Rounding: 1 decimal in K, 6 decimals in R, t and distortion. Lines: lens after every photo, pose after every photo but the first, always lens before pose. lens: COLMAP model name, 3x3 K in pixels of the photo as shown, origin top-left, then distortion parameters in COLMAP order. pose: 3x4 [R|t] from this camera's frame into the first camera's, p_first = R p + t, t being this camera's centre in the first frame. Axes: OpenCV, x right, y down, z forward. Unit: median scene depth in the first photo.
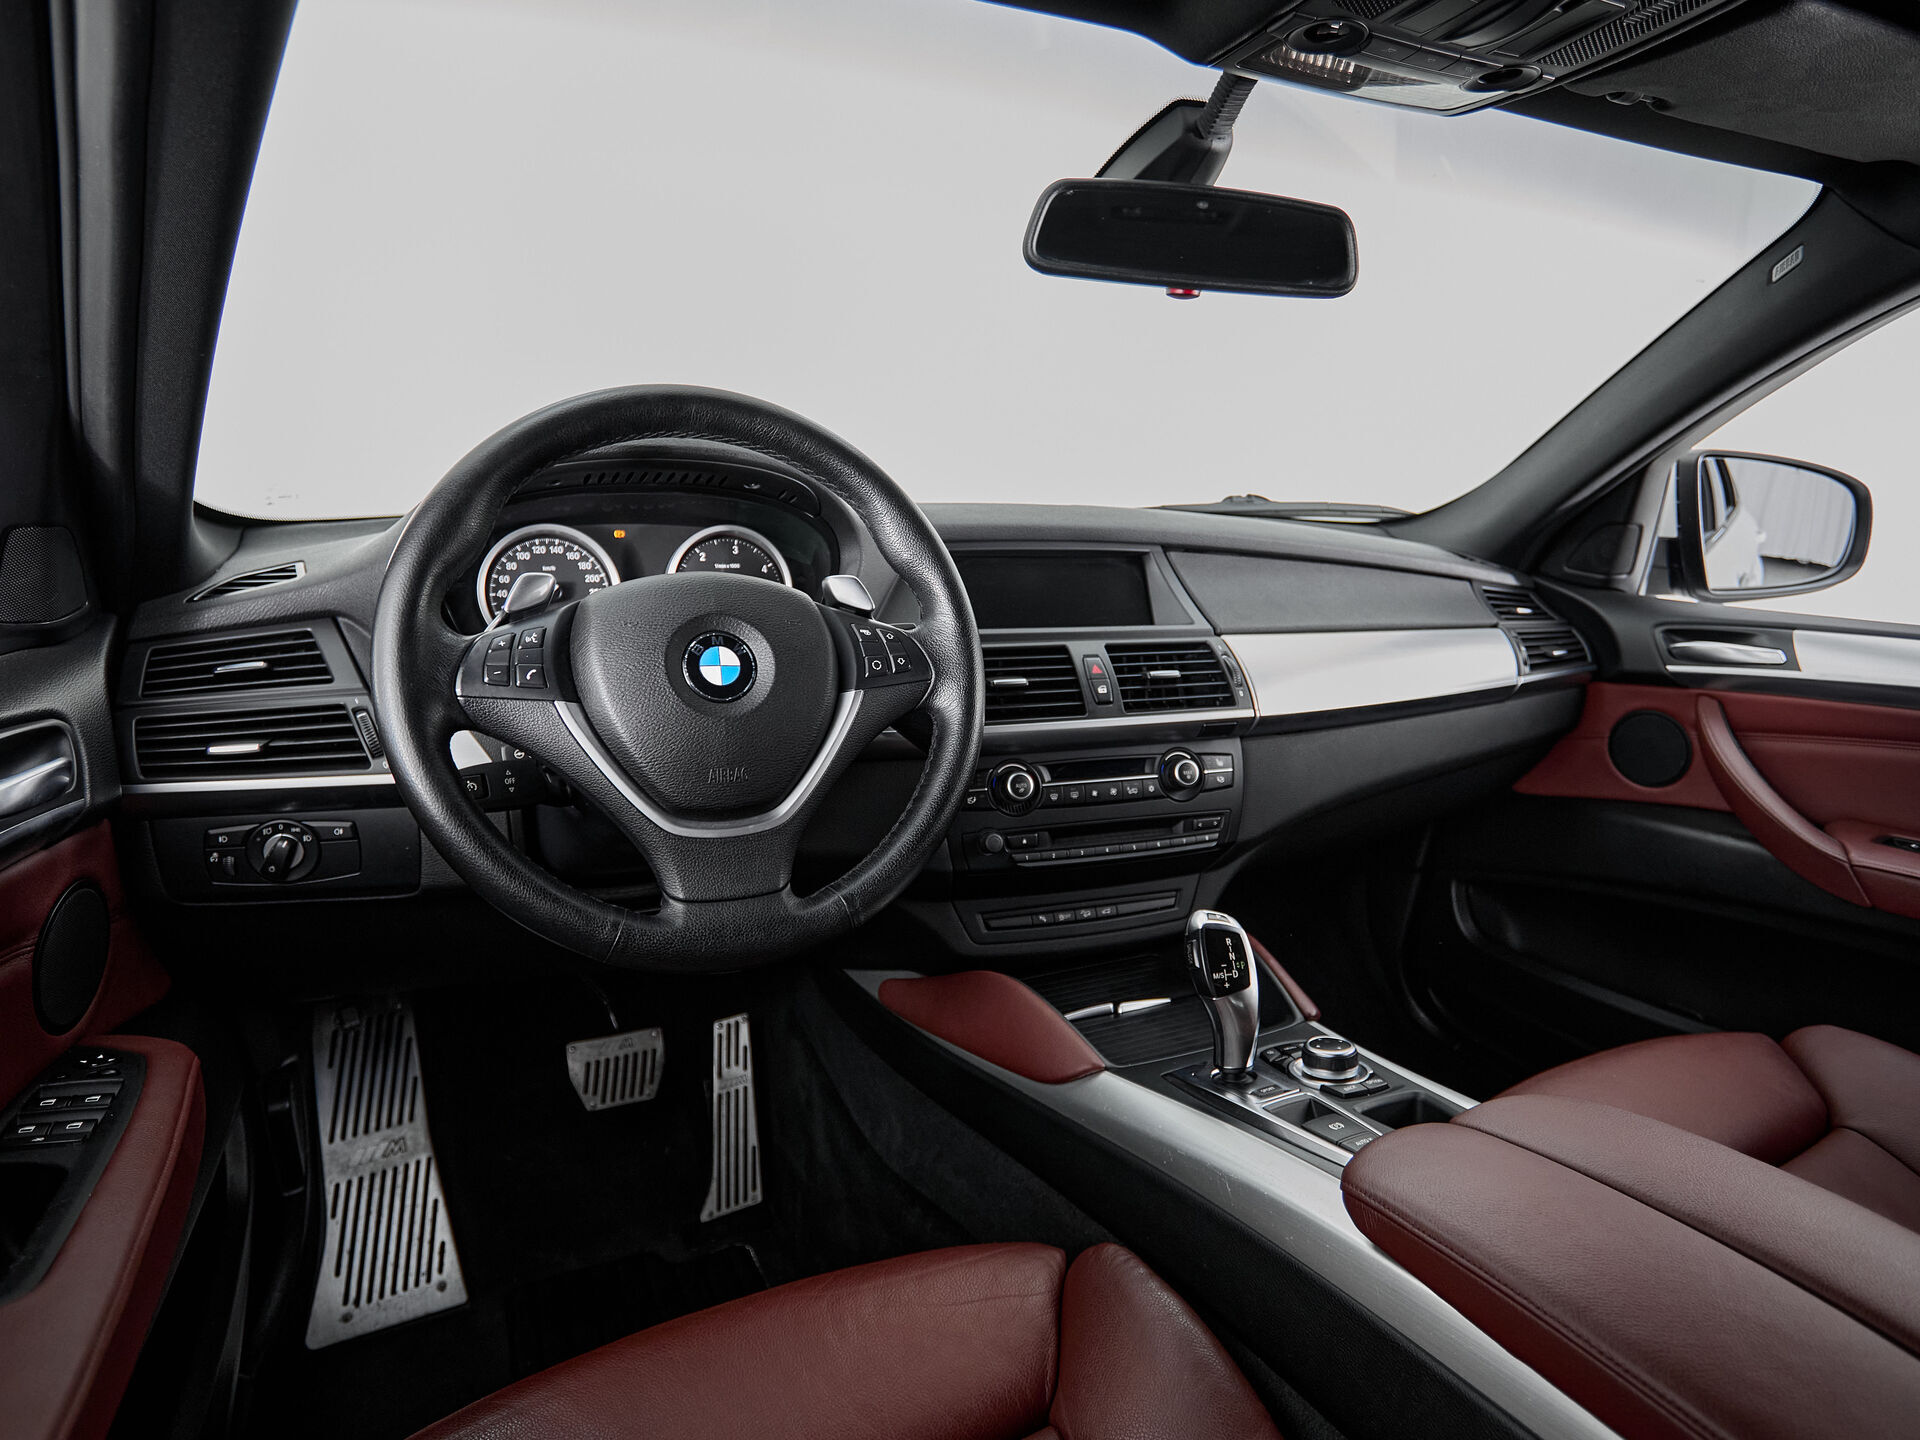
lens RADIAL K [[1115.2, 0, 960.0], [0, 1115.2, 720.0], [0, 0, 1]] dist [-0.006646, -0.001094]
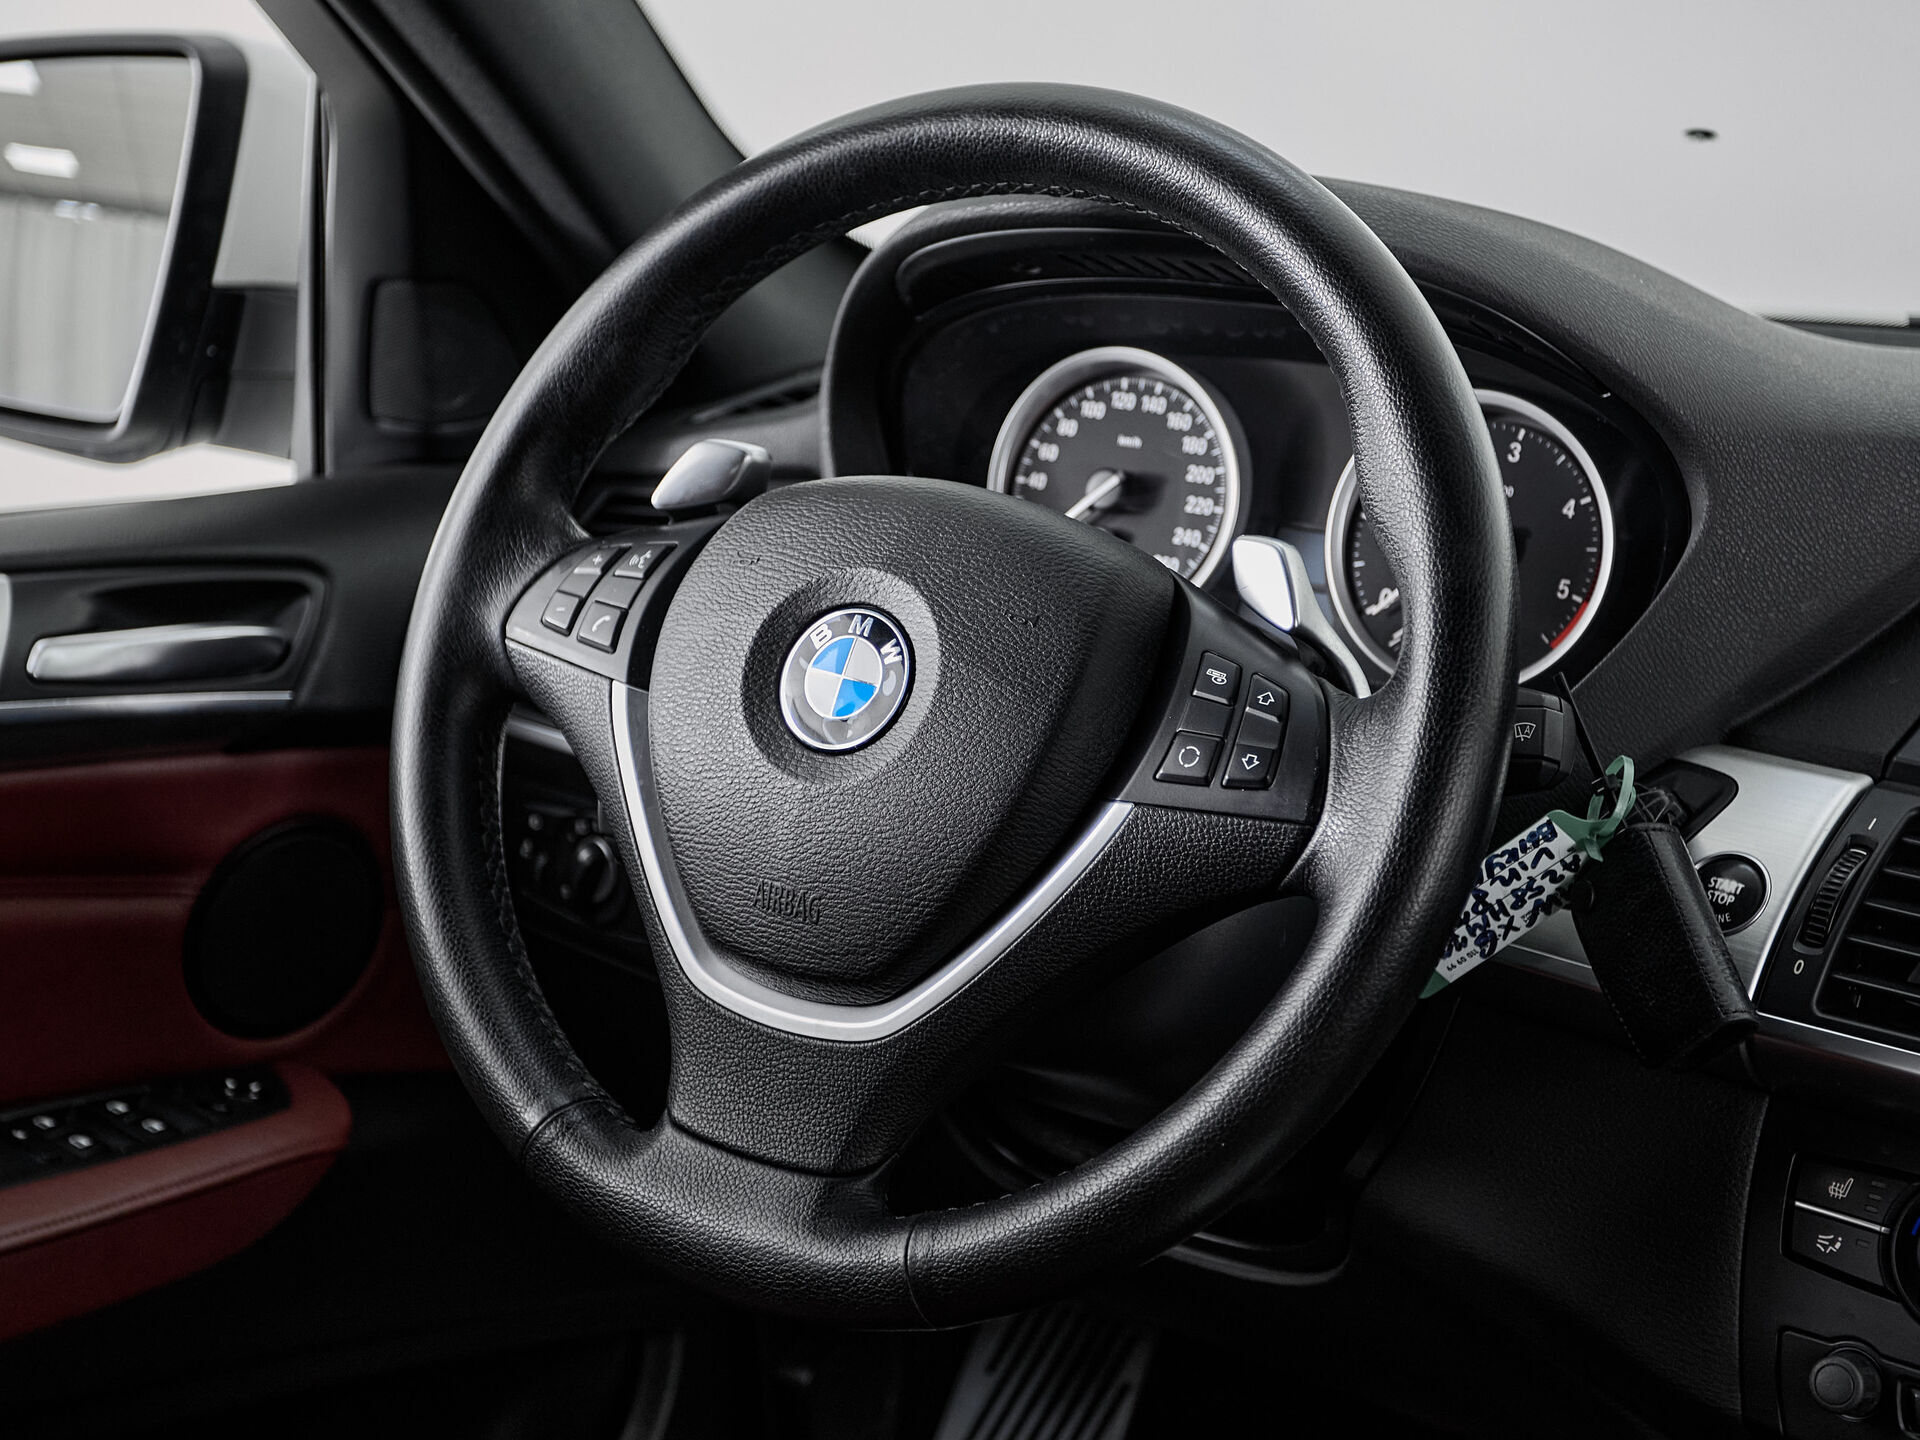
lens RADIAL K [[3092.5, 0, 899.9], [0, 3092.5, 675.1], [0, 0, 1]] dist [0.022516, -0.019177]
pose [[0.501166, 0.180835, -0.846245, 0.604639], [-0.218249, 0.972722, 0.078610, -0.104753], [0.837377, 0.145295, 0.526963, 0.212180]]
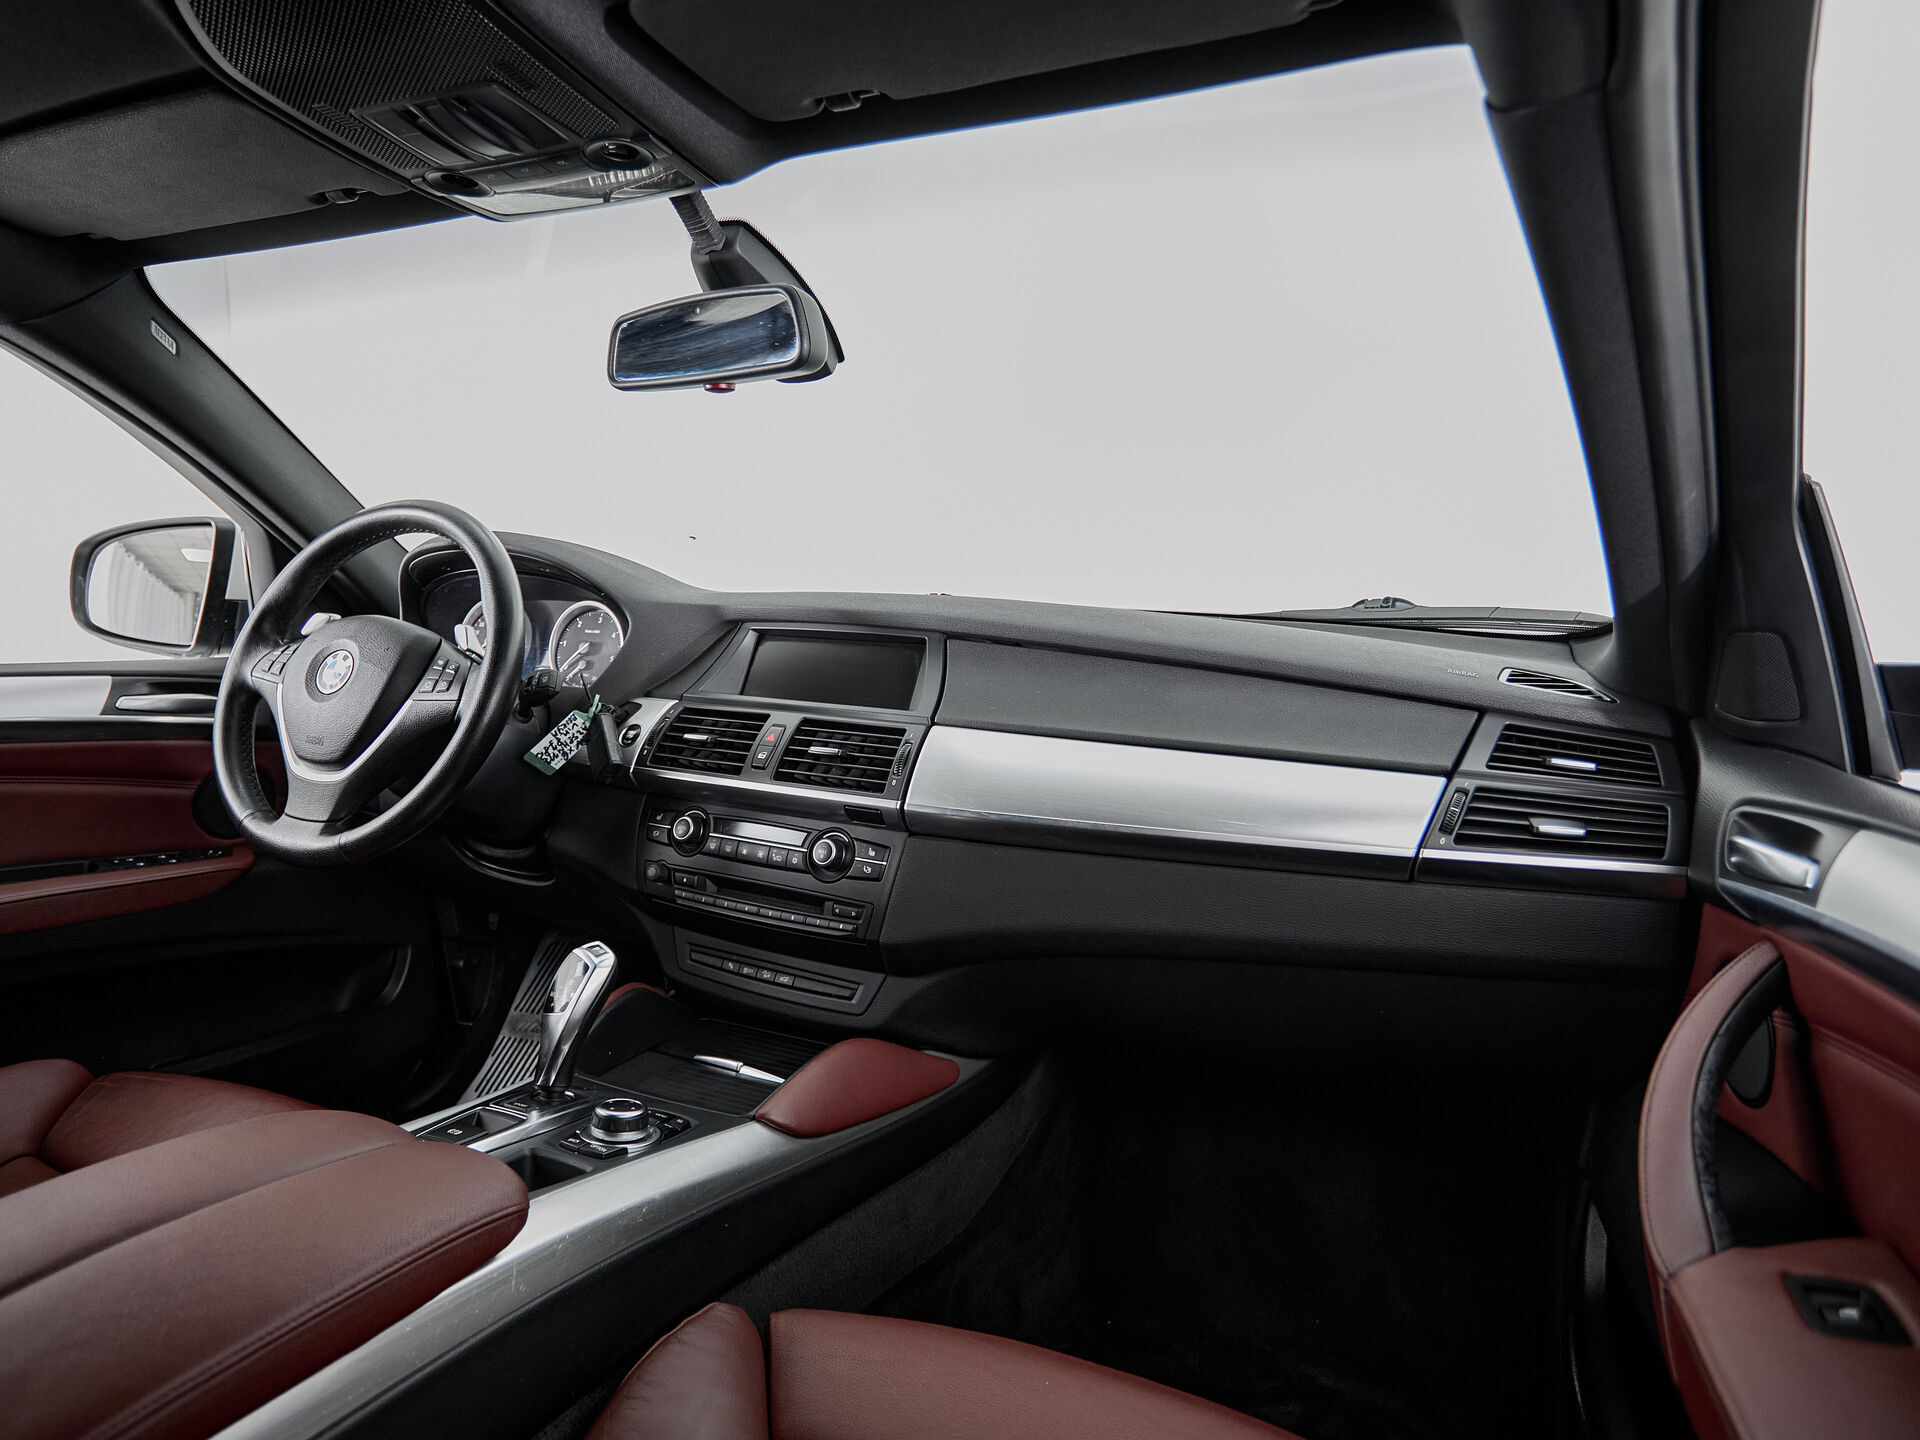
lens RADIAL K [[1097.0, 0, 898.7], [0, 1097.0, 715.1], [0, 0, 1]] dist [-0.002271, -0.000498]
pose [[0.635280, 0.074980, -0.768633, 0.973094], [-0.177883, 0.982721, -0.051157, -0.033561], [0.751516, 0.169226, 0.637641, 0.410545]]
